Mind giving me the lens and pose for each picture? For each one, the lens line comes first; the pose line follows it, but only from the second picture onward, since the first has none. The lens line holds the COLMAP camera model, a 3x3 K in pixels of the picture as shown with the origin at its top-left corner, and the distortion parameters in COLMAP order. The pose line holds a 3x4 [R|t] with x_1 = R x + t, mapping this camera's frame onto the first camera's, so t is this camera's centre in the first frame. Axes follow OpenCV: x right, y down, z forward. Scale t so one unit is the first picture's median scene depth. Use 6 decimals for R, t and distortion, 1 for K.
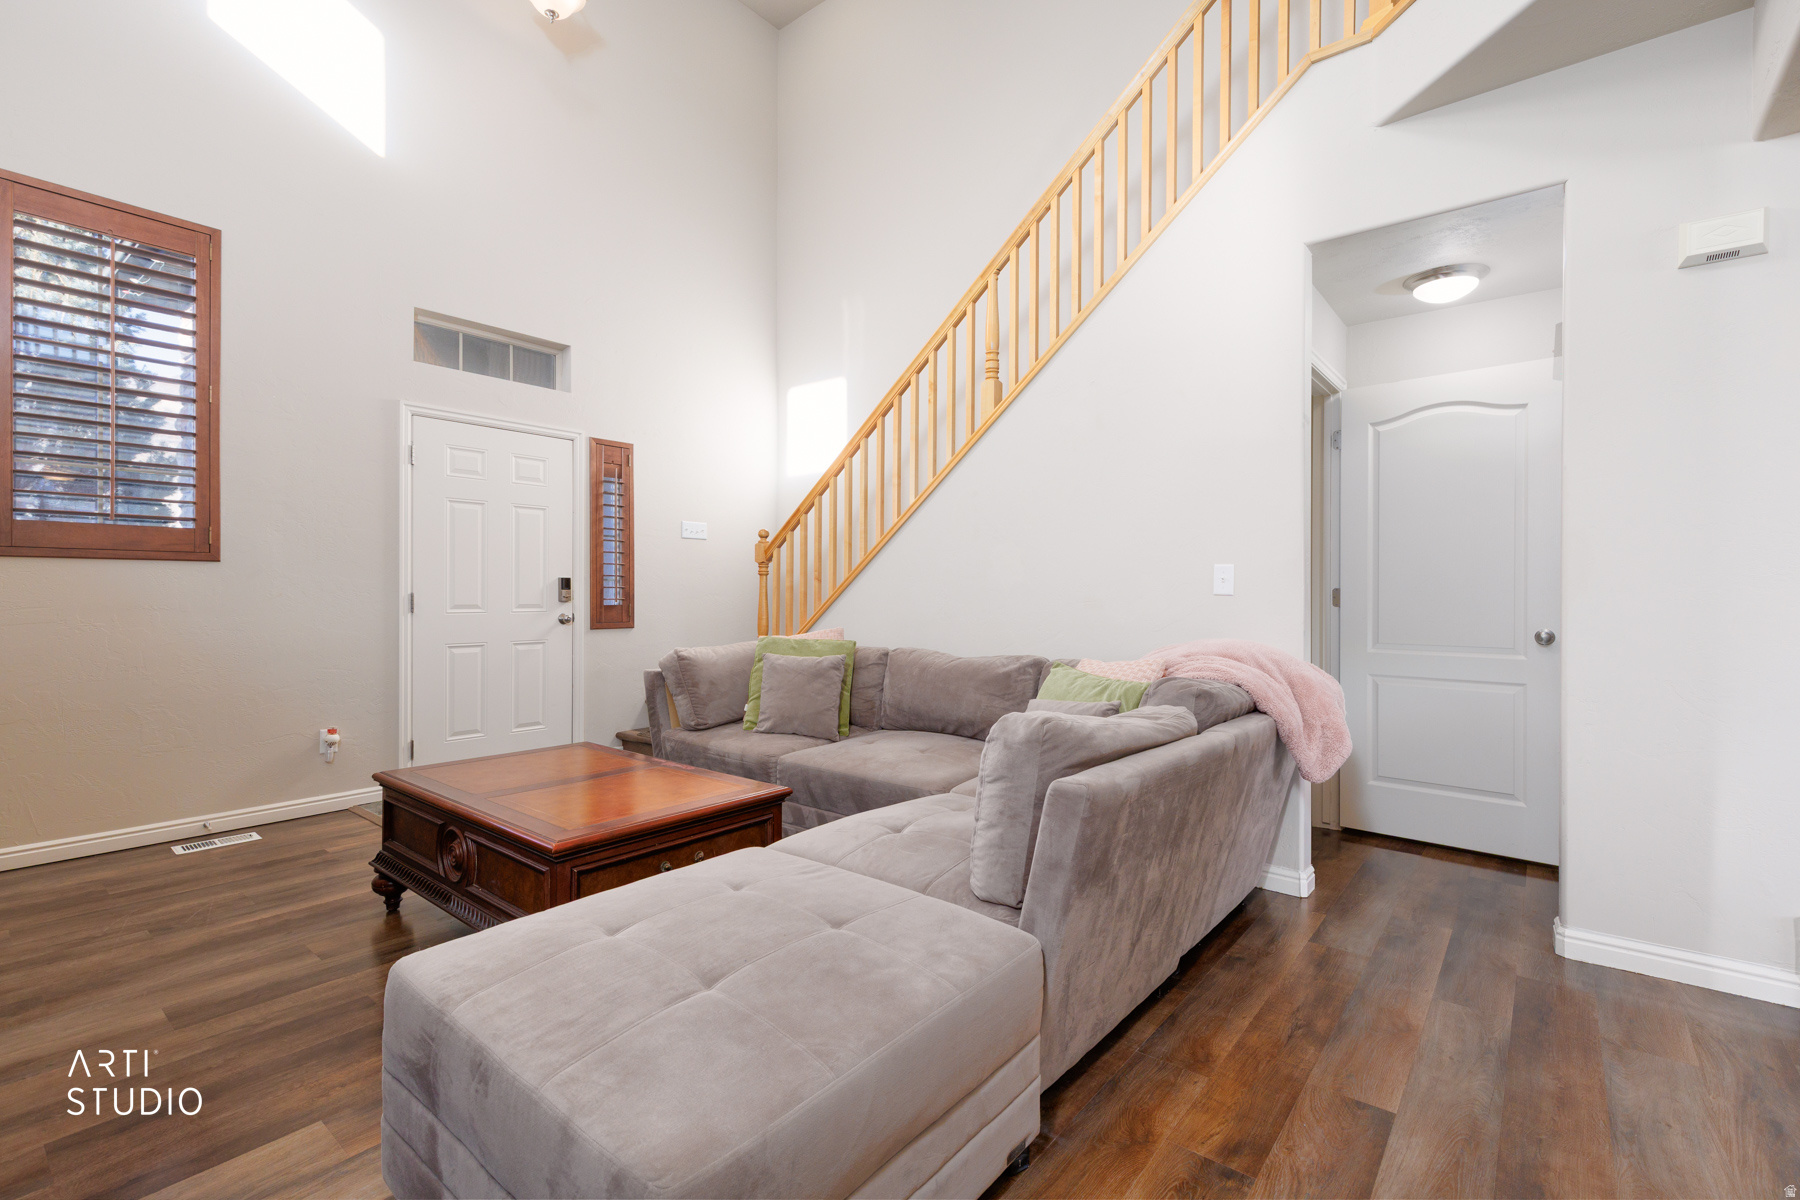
lens RADIAL K [[796.6, 0, 900.0], [0, 796.6, 600.0], [0, 0, 1]] dist [0.000130, 0.000025]
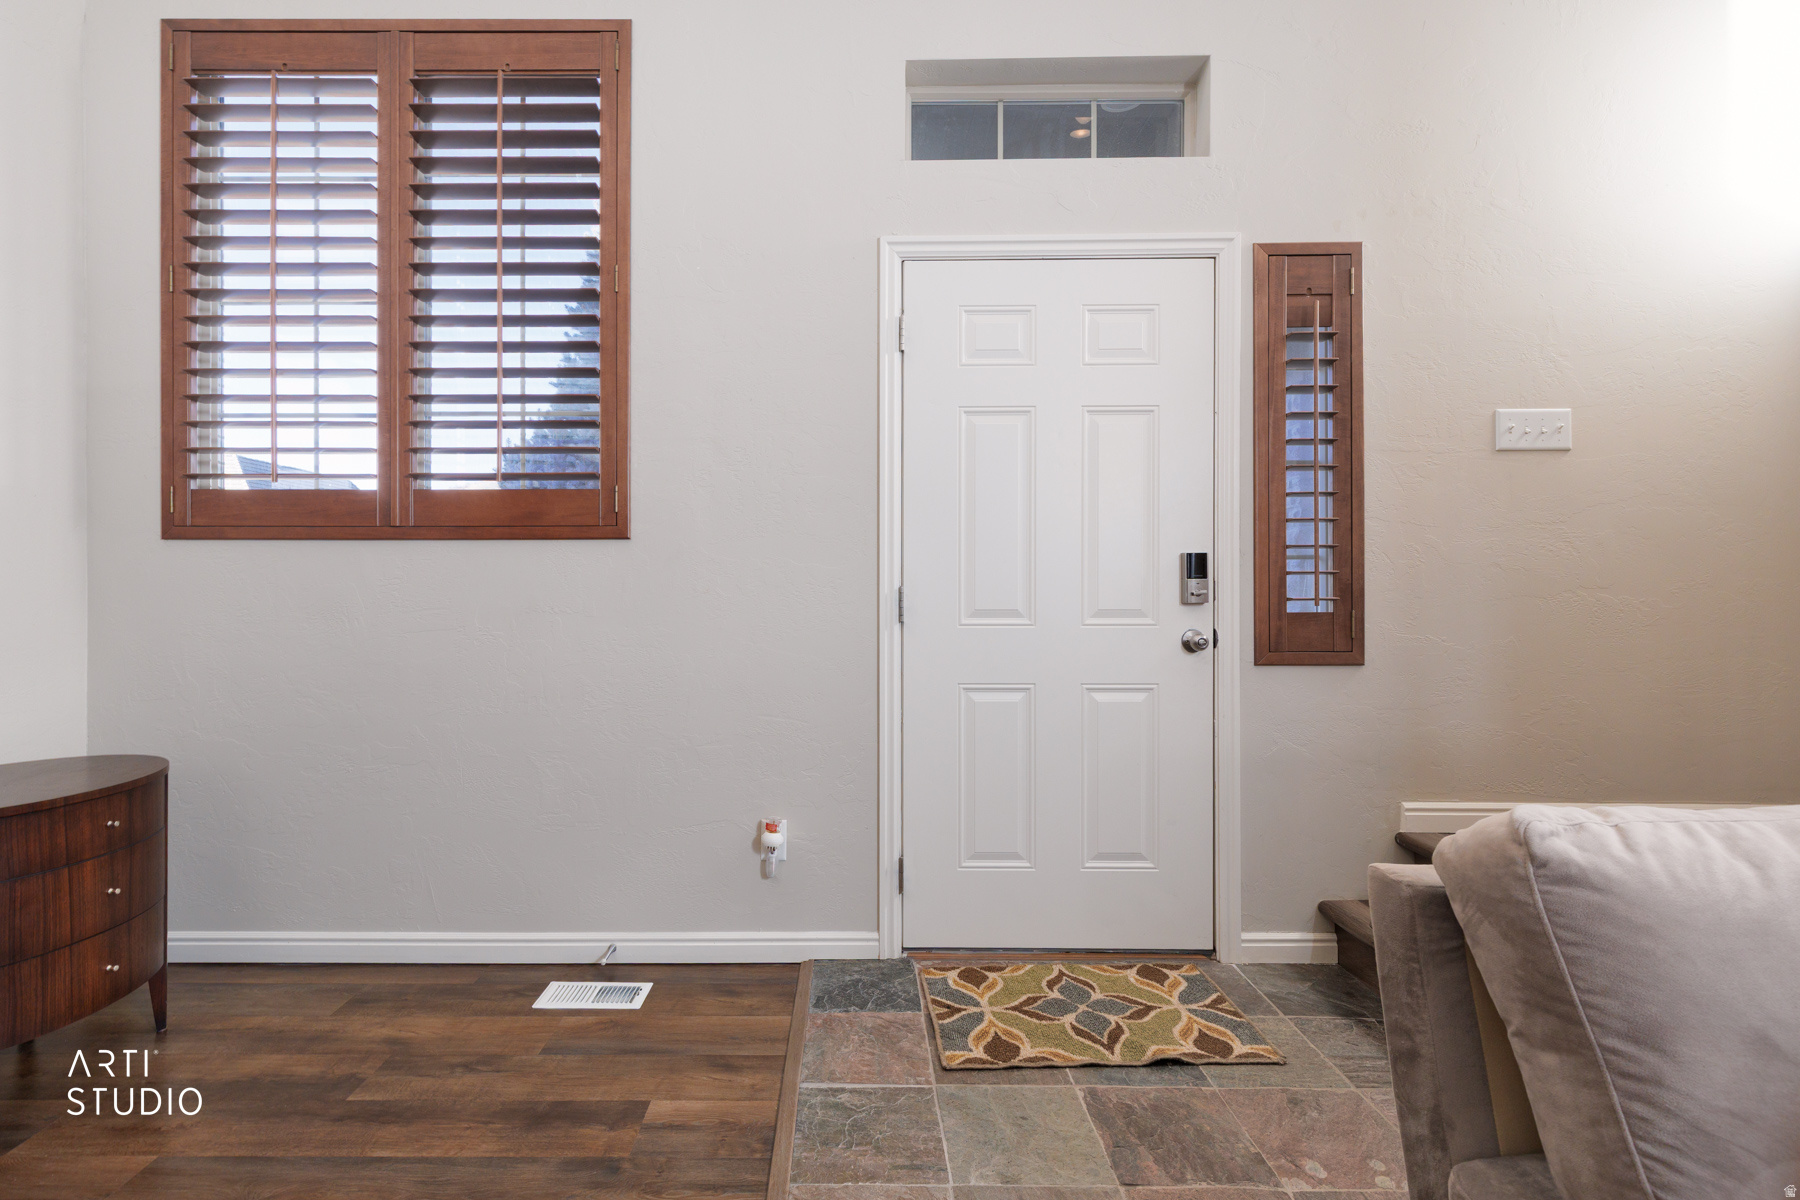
lens RADIAL K [[818.9, 0, 854.8], [0, 818.9, 594.2], [0, 0, 1]] dist [0.001603, -0.000106]
pose [[0.621262, 0.001737, -0.783601, -0.167613], [-0.002115, 0.999998, 0.000540, -0.003737], [0.783600, 0.001322, 0.621264, 0.543574]]
